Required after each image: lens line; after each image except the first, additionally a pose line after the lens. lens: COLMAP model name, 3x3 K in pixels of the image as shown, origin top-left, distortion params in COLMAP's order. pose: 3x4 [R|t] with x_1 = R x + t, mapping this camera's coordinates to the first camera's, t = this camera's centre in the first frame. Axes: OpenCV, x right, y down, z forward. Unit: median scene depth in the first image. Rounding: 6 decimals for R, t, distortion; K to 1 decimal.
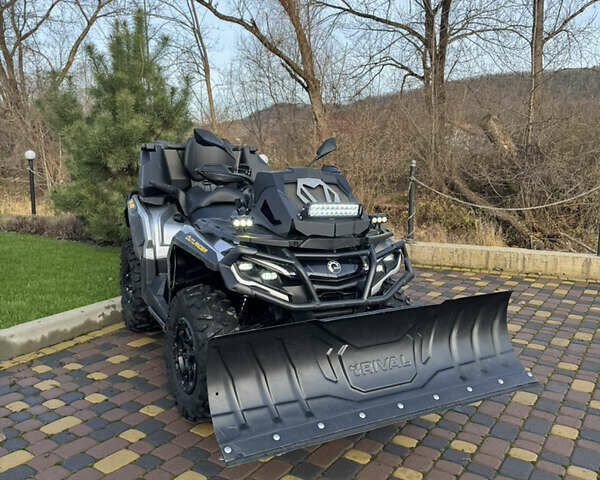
lens RADIAL K [[560.5, 0, 299.0], [0, 560.5, 239.9], [0, 0, 1]] dist [0.051936, 0.000000]
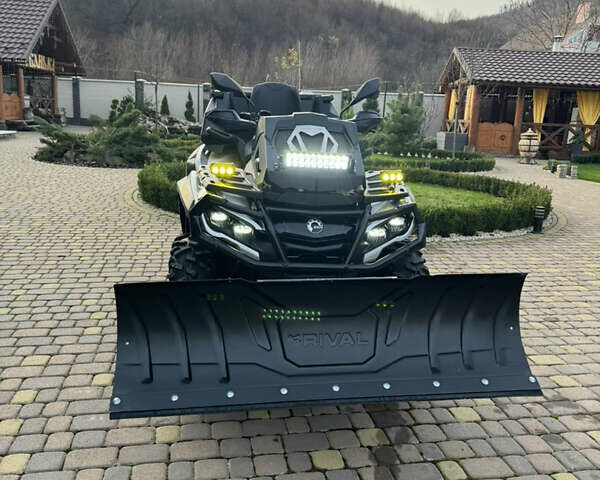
lens RADIAL K [[560.5, 0, 309.1], [0, 560.5, 241.7], [0, 0, 1]] dist [0.051936, 0.000000]
pose [[0.950136, 0.092338, -0.297850, 0.320540], [-0.070129, 0.993958, 0.084430, -0.001044], [0.303847, -0.059332, 0.950872, 0.148672]]
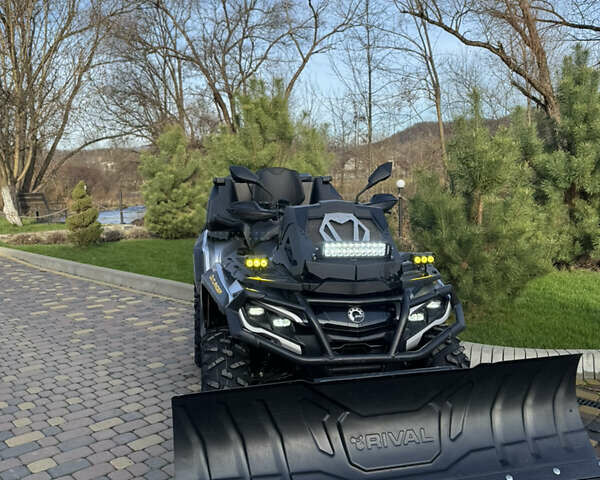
lens RADIAL K [[560.5, 0, 296.0], [0, 560.5, 240.6], [0, 0, 1]] dist [0.051936, 0.000000]
pose [[0.964326, 0.001345, -0.264715, 0.202721], [-0.013339, 0.998964, -0.043518, -0.027712], [0.264382, 0.045496, 0.963344, 0.129698]]
